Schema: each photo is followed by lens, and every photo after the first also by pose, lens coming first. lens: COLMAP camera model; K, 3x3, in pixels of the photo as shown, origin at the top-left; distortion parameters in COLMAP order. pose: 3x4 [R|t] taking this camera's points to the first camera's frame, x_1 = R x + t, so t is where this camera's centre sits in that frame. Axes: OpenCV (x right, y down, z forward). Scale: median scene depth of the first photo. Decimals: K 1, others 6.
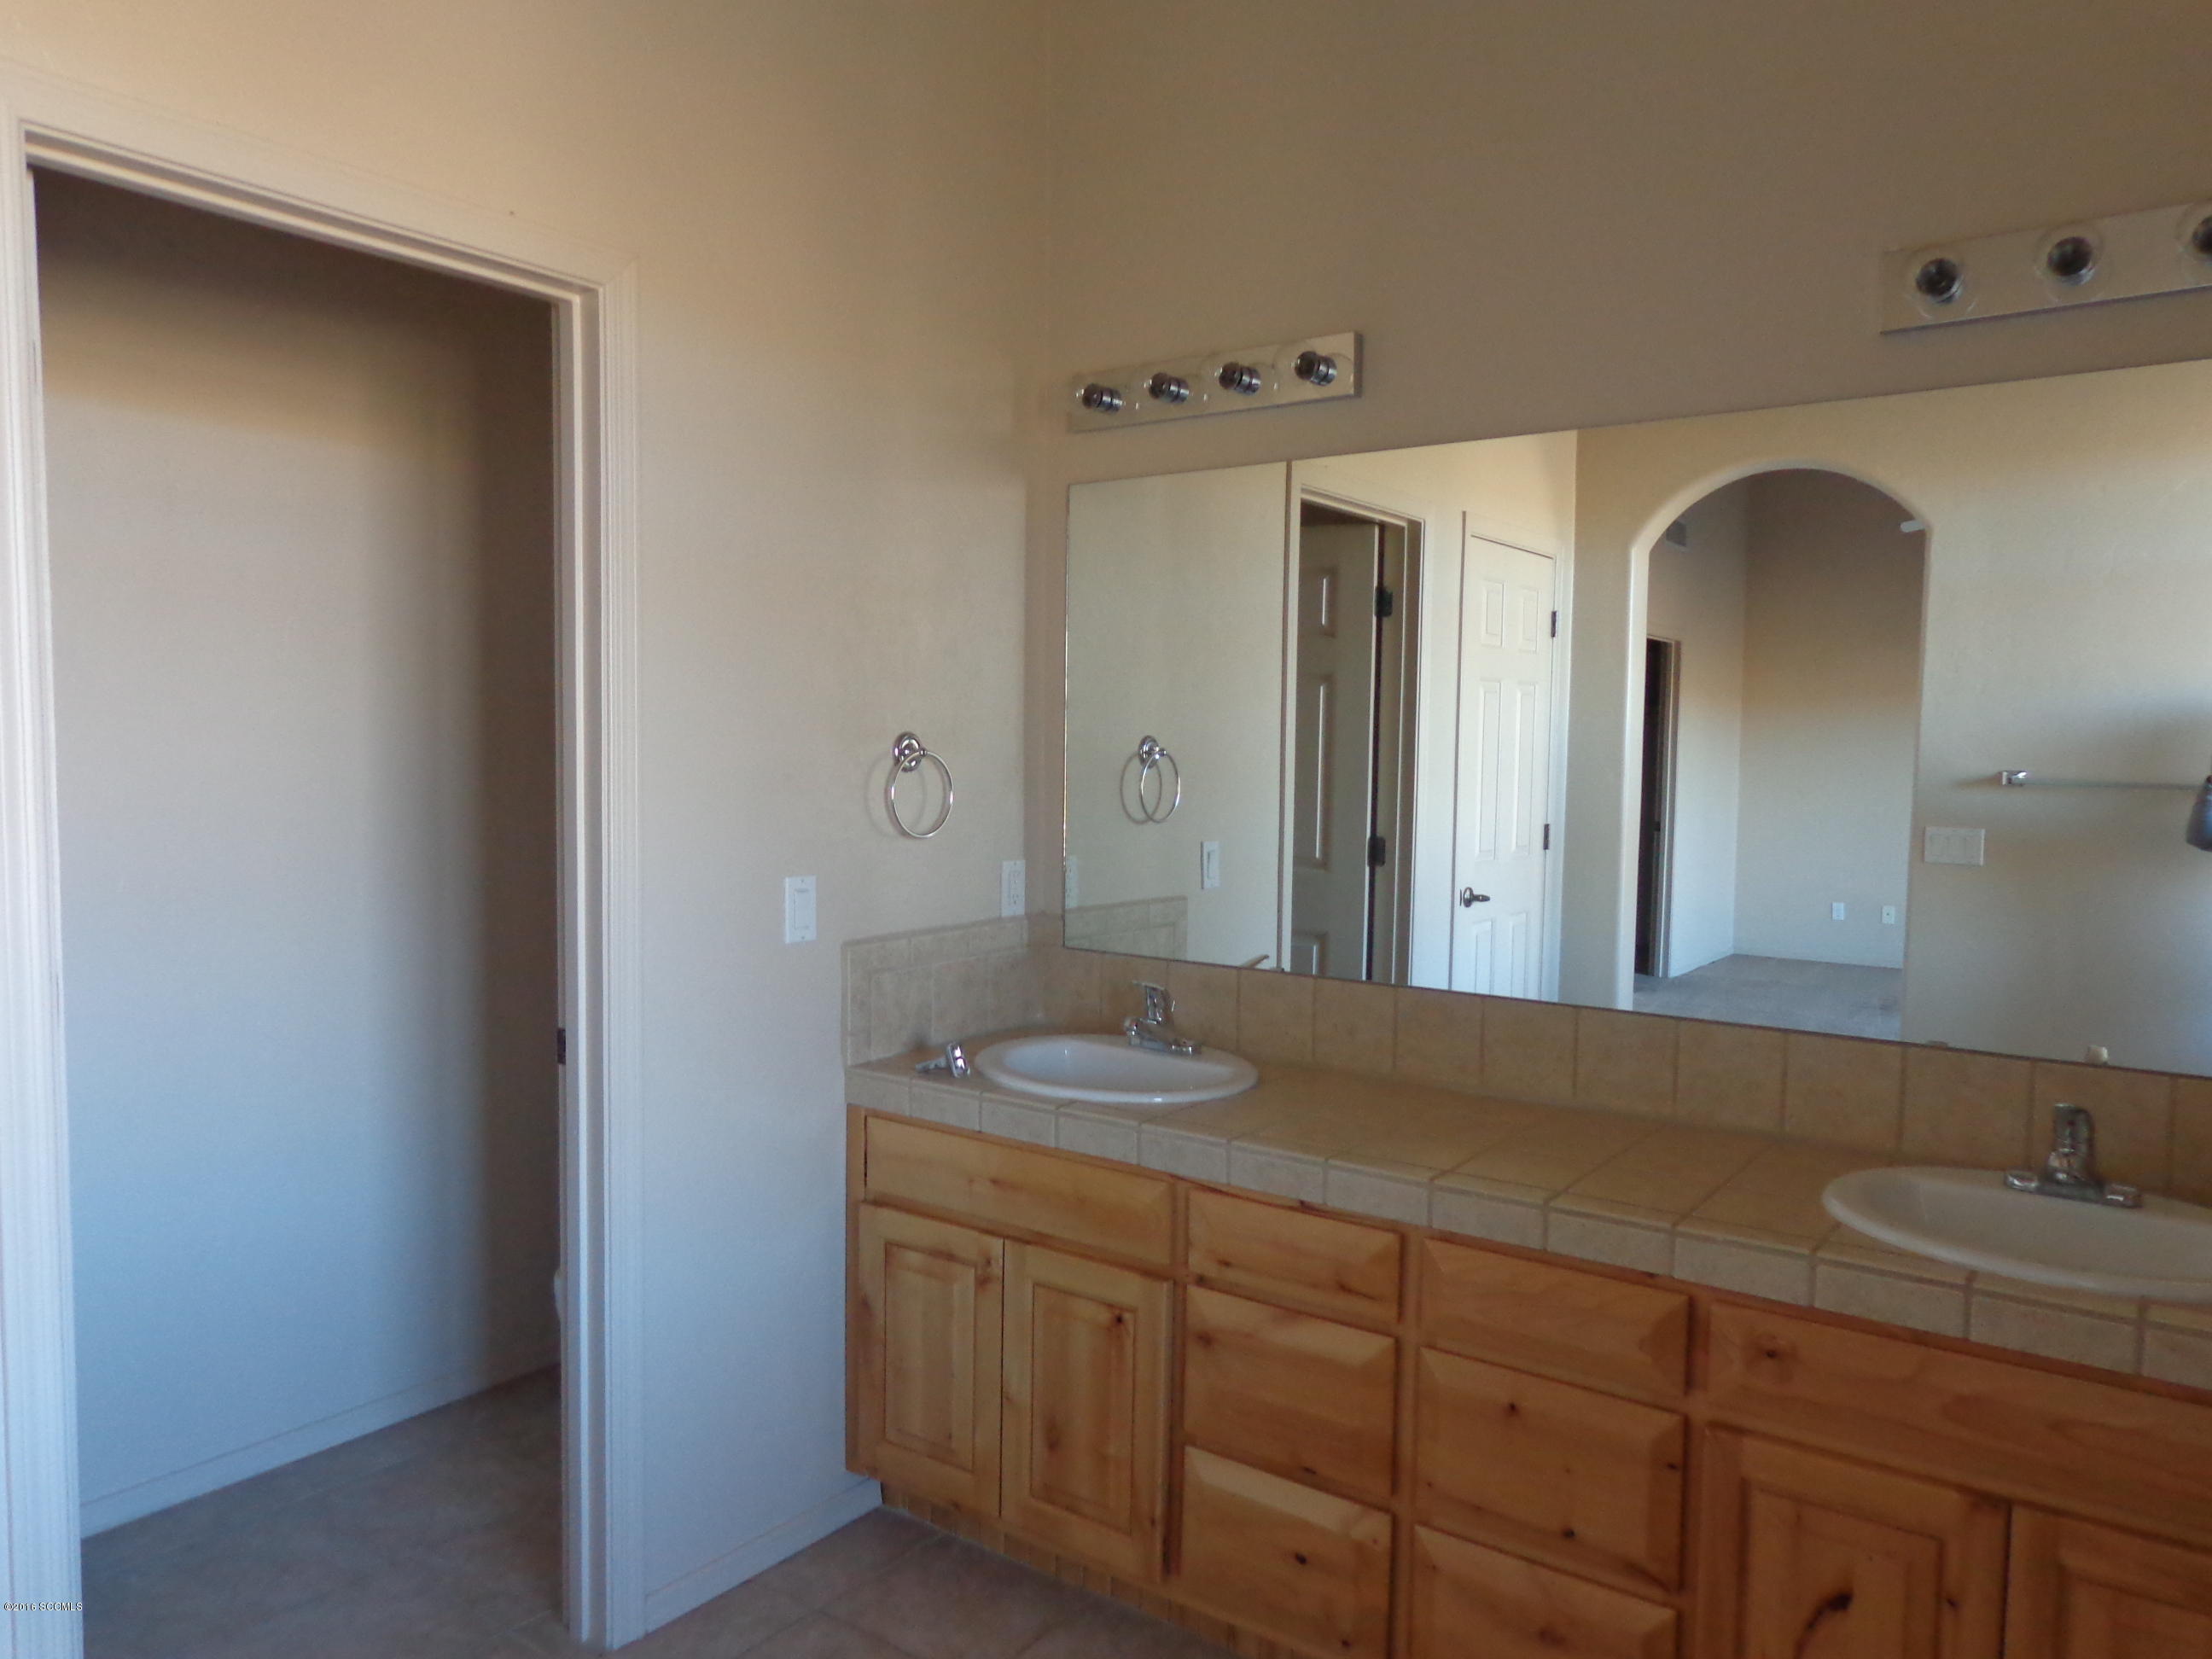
lens RADIAL K [[1552.1, 0, 1106.6], [0, 1552.1, 835.2], [0, 0, 1]] dist [0.005256, 0.009155]
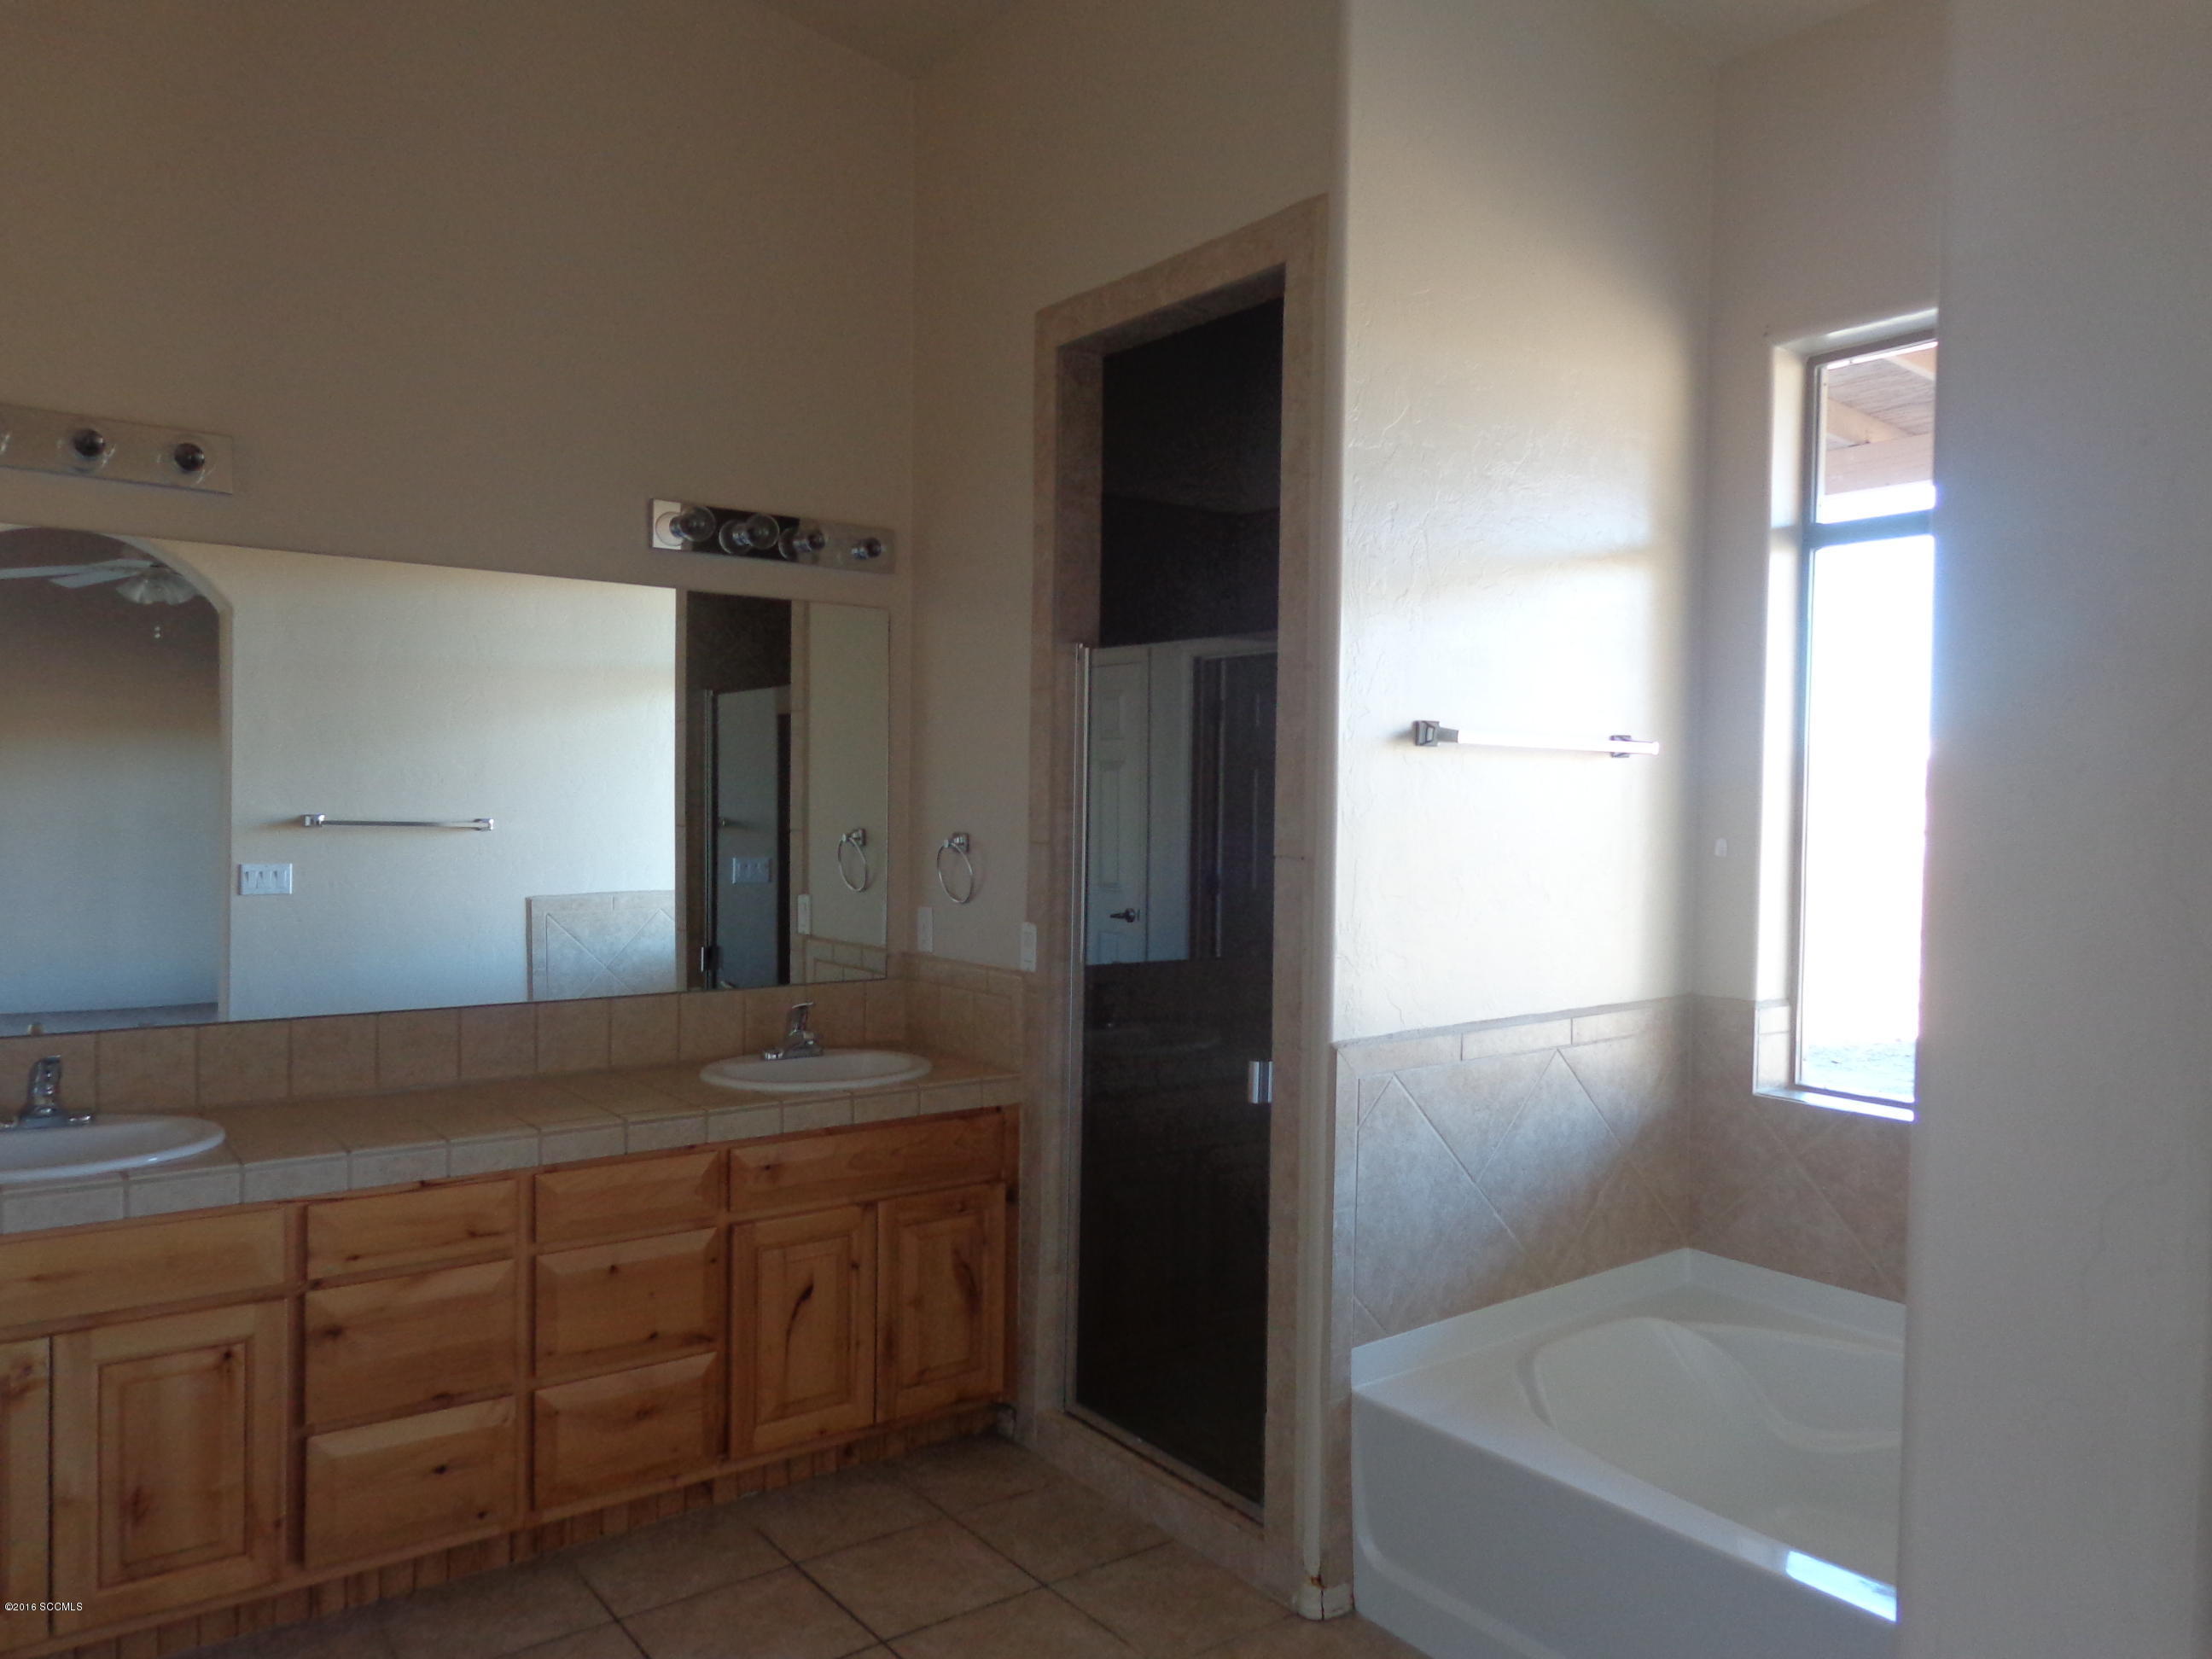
lens RADIAL K [[1552.1, 0, 1109.1], [0, 1552.1, 831.3], [0, 0, 1]] dist [0.005256, 0.009155]
pose [[0.299098, -0.029752, 0.953758, -0.884973], [0.051237, 0.998573, 0.015082, -0.032375], [-0.952846, 0.044357, 0.300196, 0.100786]]
